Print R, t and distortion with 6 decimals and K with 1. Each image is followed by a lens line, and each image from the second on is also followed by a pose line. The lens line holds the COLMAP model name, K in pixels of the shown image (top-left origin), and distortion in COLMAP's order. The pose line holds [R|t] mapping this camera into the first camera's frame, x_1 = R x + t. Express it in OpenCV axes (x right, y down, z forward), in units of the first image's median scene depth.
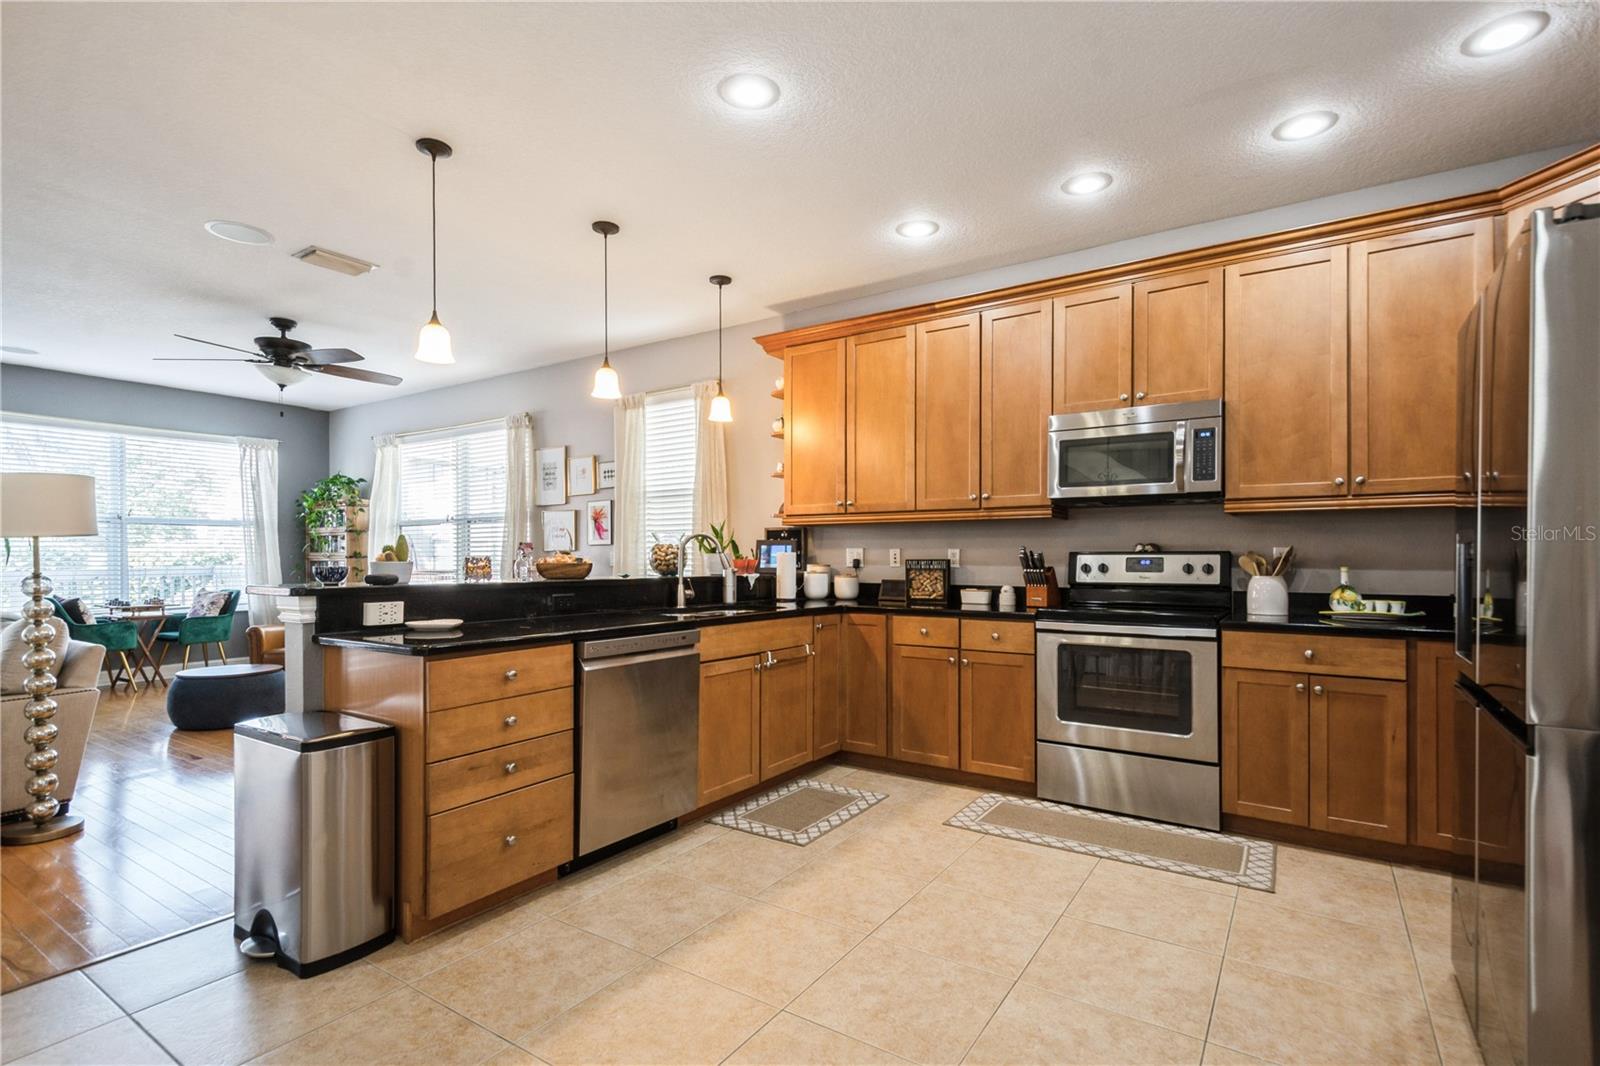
lens RADIAL K [[762.2, 0, 813.2], [0, 762.2, 556.8], [0, 0, 1]] dist [0.014201, -0.010139]
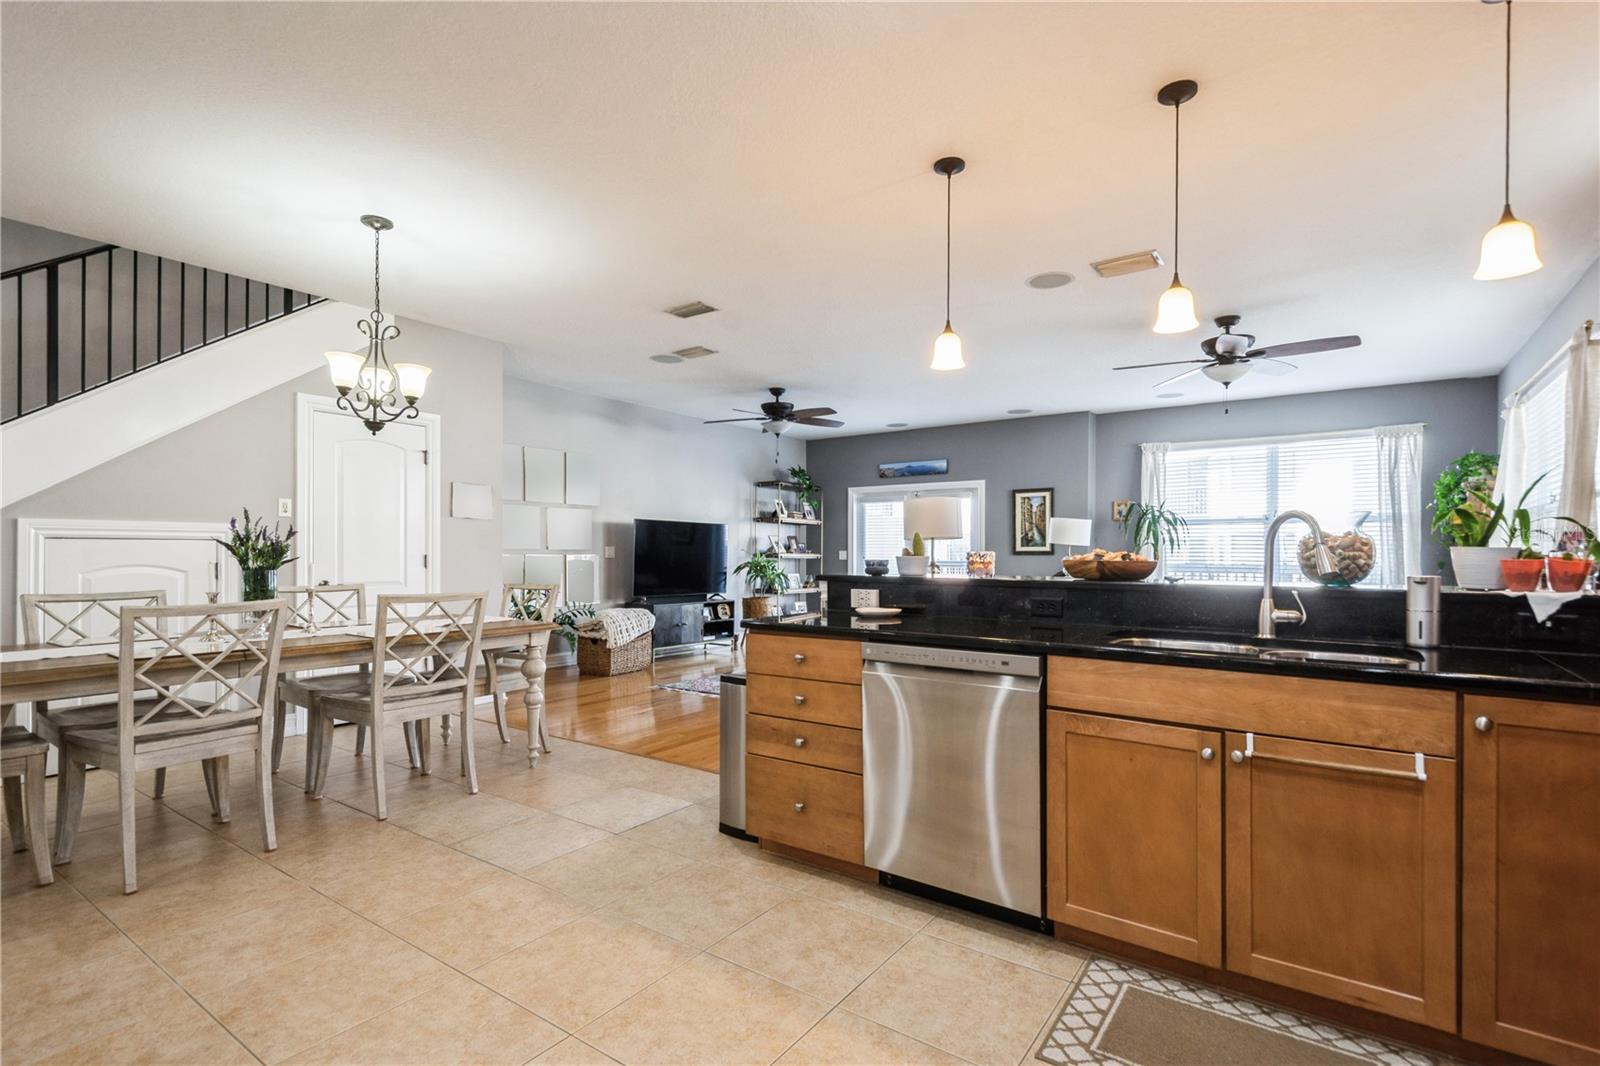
lens RADIAL K [[762.2, 0, 819.3], [0, 762.2, 549.4], [0, 0, 1]] dist [0.014201, -0.010139]
pose [[-0.040130, -0.003636, -0.999188, 0.432400], [-0.001302, 0.999993, -0.003586, -0.000006], [0.999194, 0.001157, -0.040134, 0.651702]]
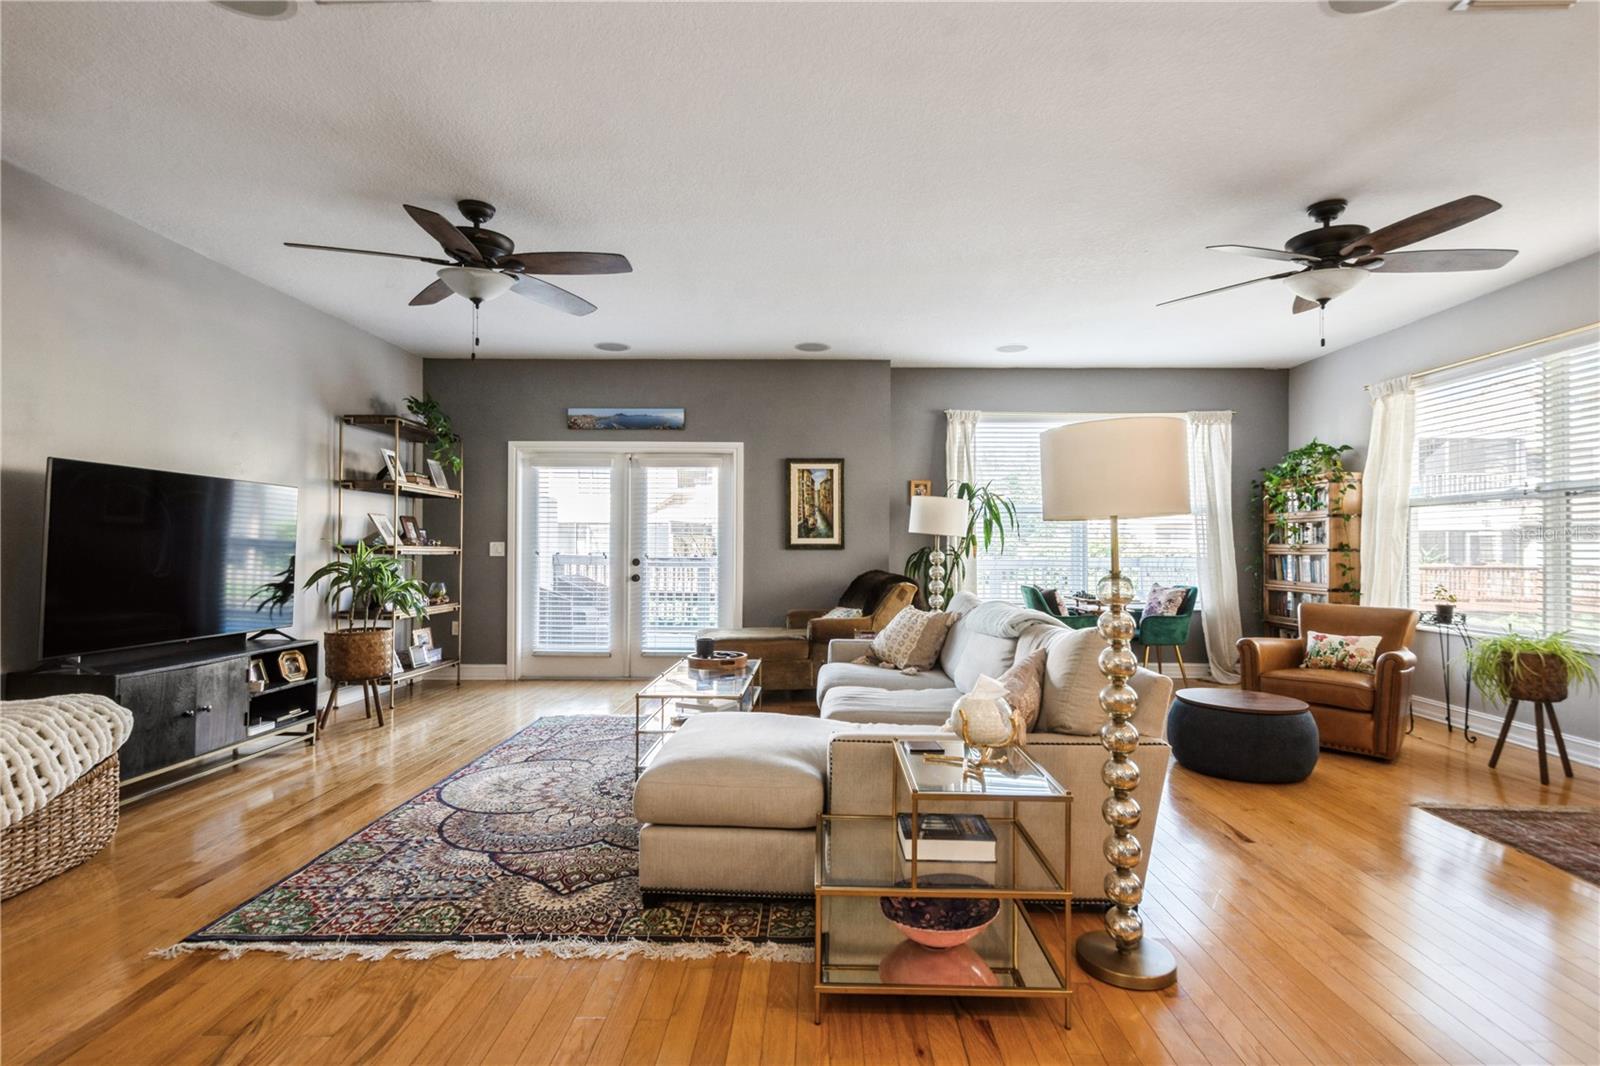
lens RADIAL K [[762.2, 0, 815.0], [0, 762.2, 534.2], [0, 0, 1]] dist [0.014201, -0.010139]
pose [[0.535652, -0.010410, -0.844375, -0.467693], [-0.006548, 0.999843, -0.016480, 0.000415], [0.844413, 0.014356, 0.535500, 0.327346]]
